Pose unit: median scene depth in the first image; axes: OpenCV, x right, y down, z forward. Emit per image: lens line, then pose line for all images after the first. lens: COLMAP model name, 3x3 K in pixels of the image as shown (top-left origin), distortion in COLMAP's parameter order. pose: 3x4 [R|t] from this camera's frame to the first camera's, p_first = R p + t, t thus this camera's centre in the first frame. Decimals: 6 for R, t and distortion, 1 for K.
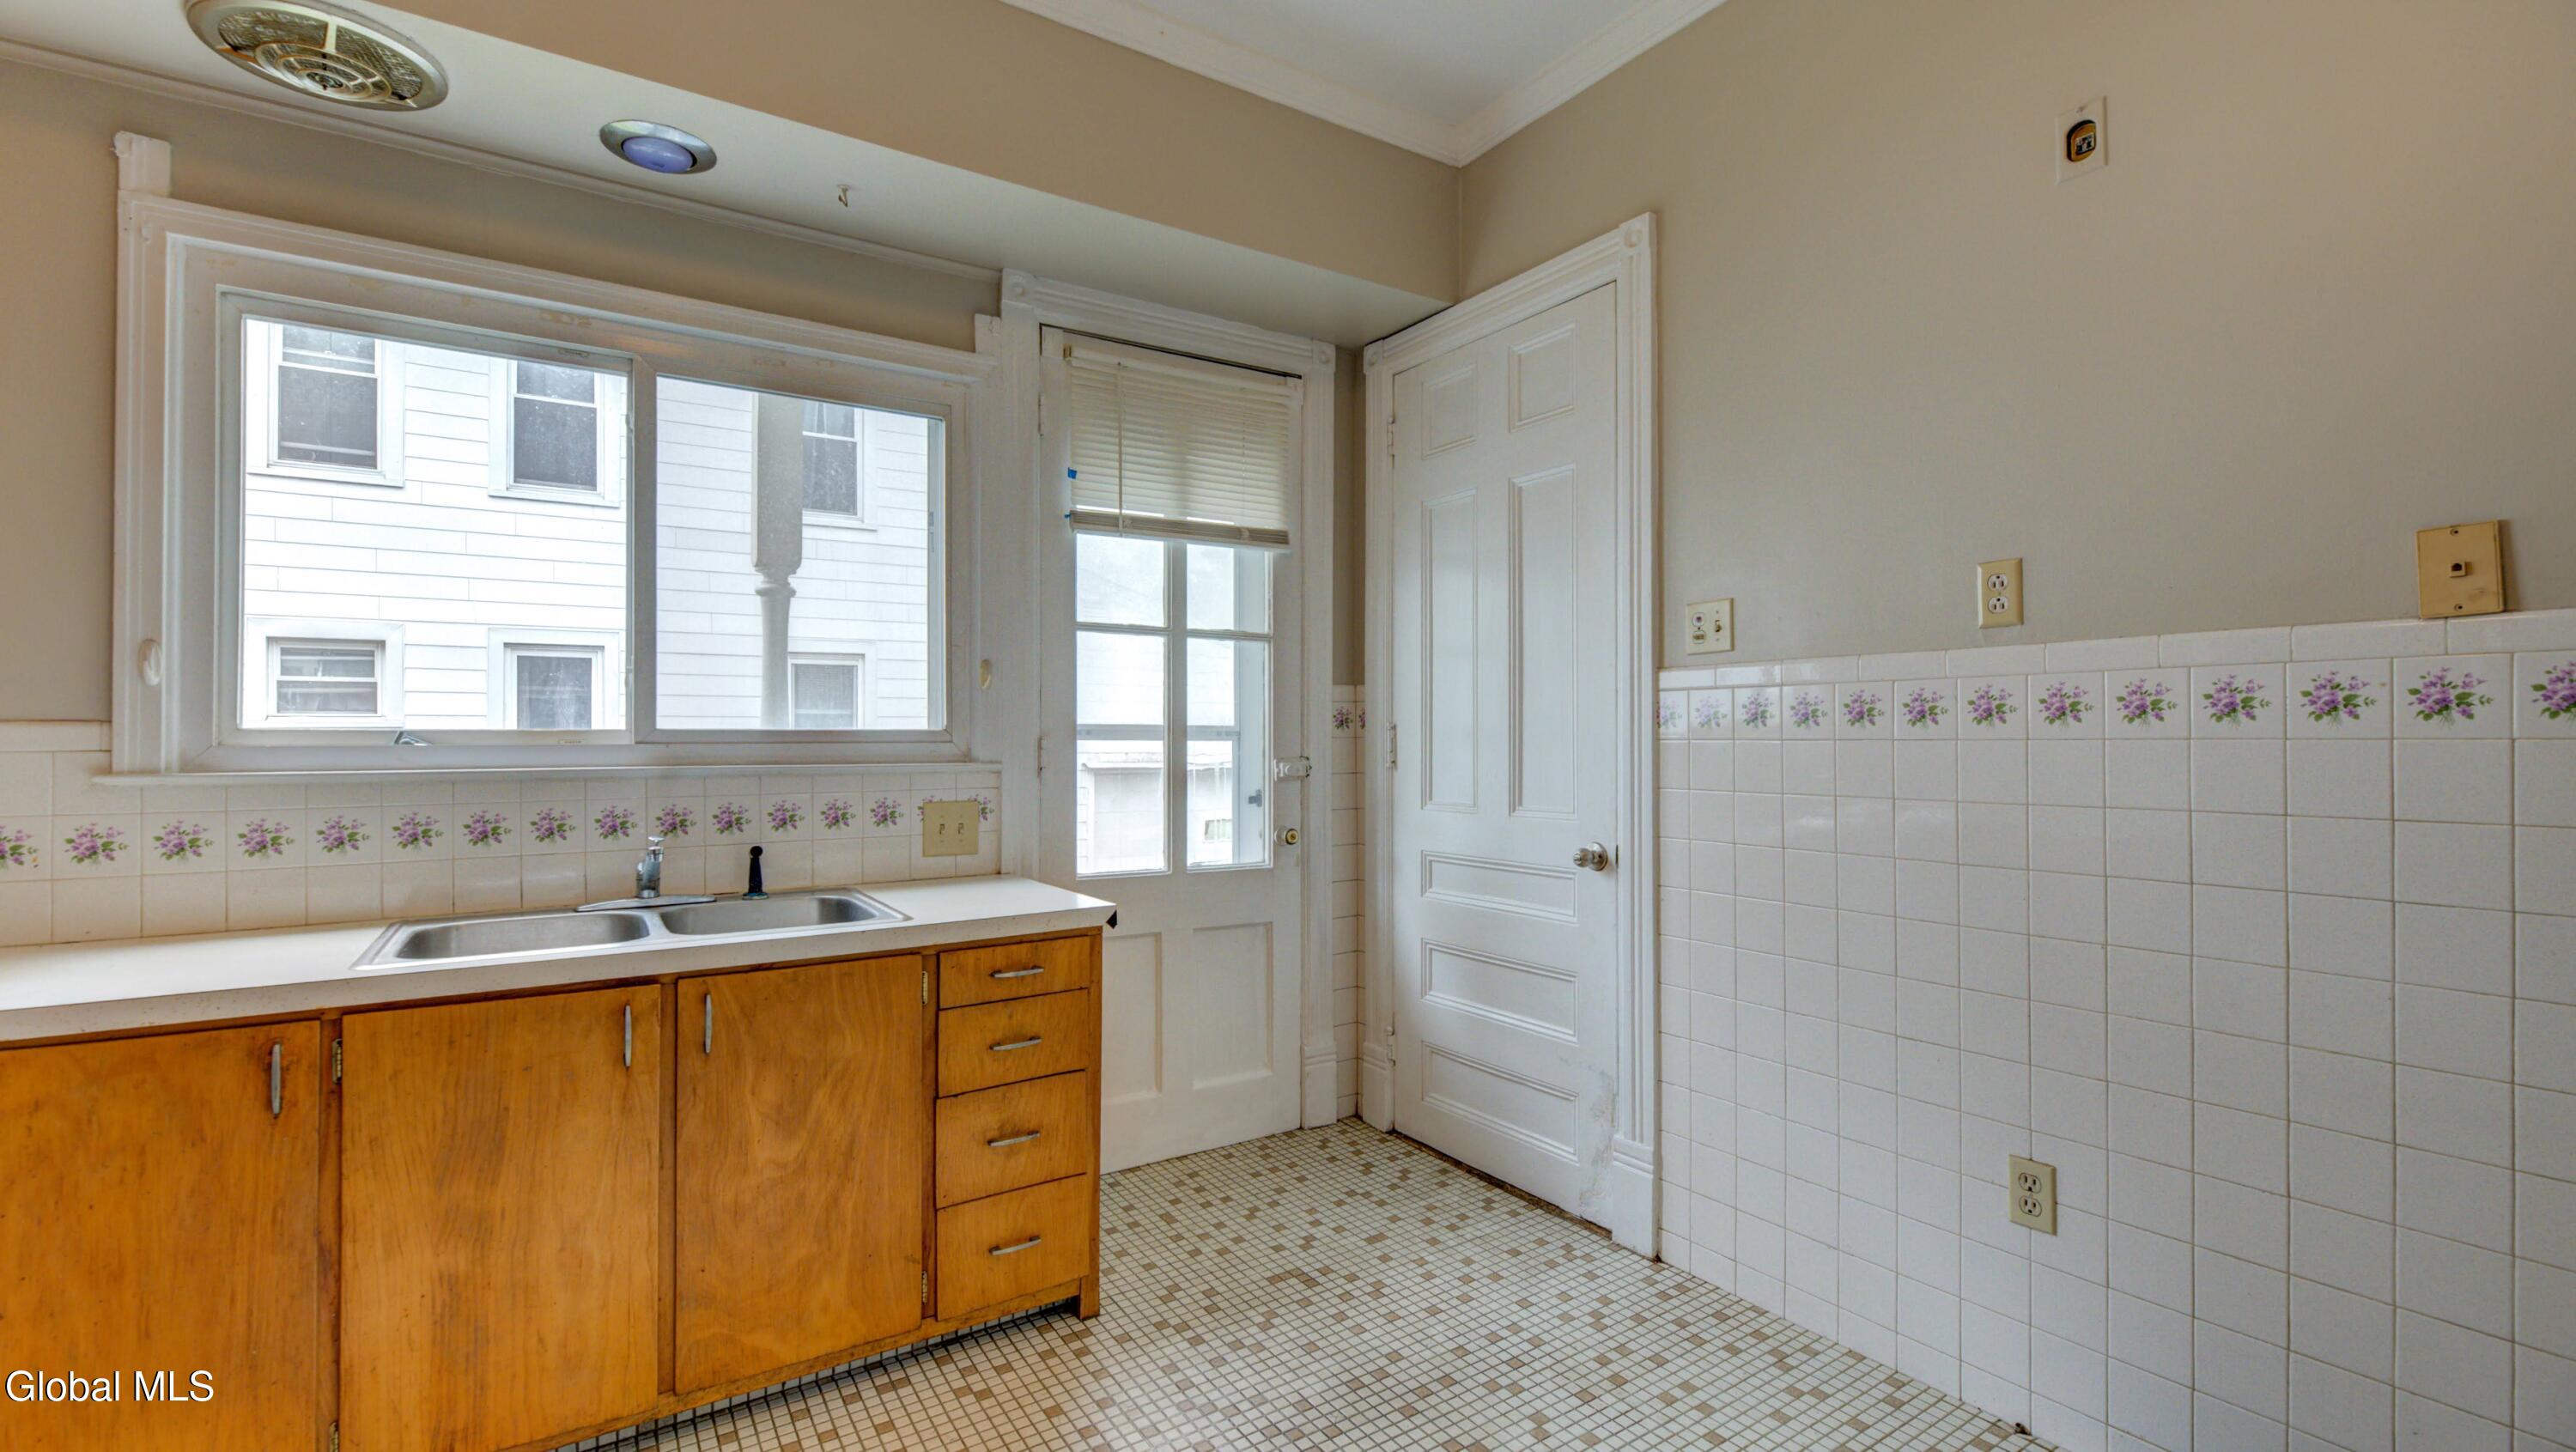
lens RADIAL K [[1077.8, 0, 1287.4], [0, 1077.8, 735.8], [0, 0, 1]] dist [-0.003123, -0.000374]
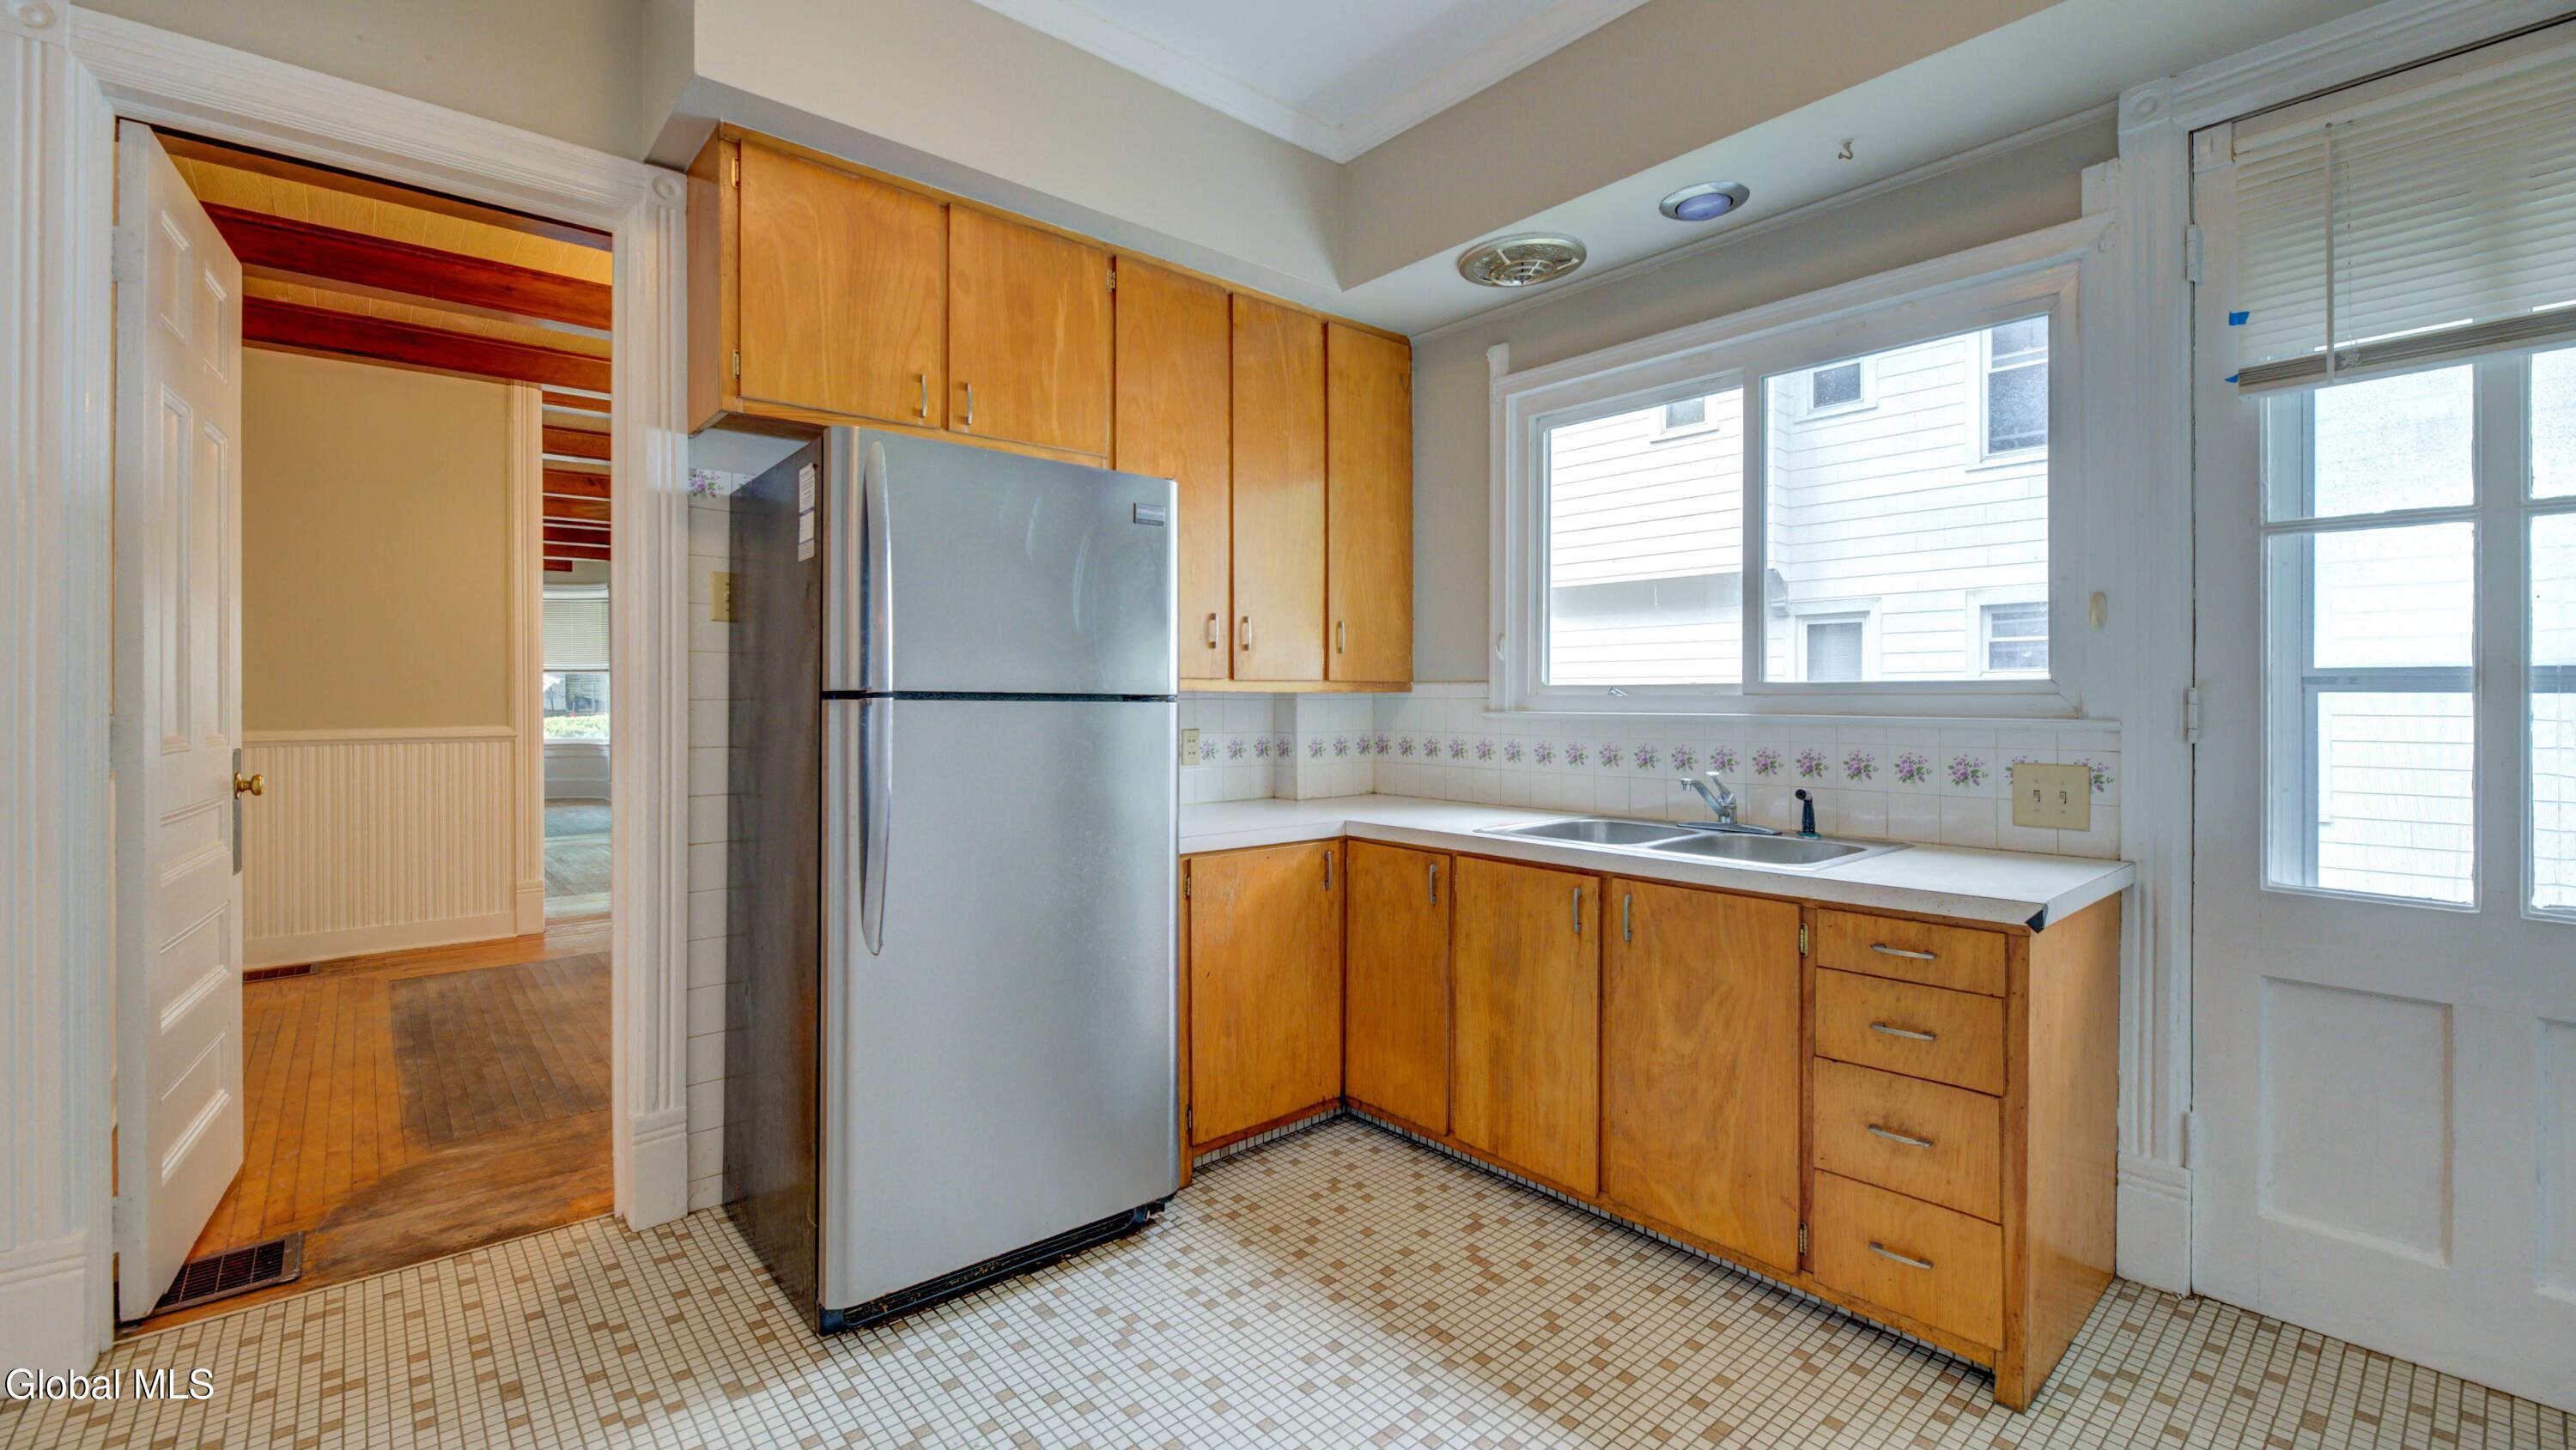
lens RADIAL K [[1059.1, 0, 1286.6], [0, 1059.1, 700.6], [0, 0, 1]] dist [-0.001306, -0.002180]
pose [[0.153713, 0.007644, -0.988086, 0.539841], [0.002935, 0.999962, 0.008193, 0.002738], [0.988111, -0.004159, 0.153685, 0.365400]]
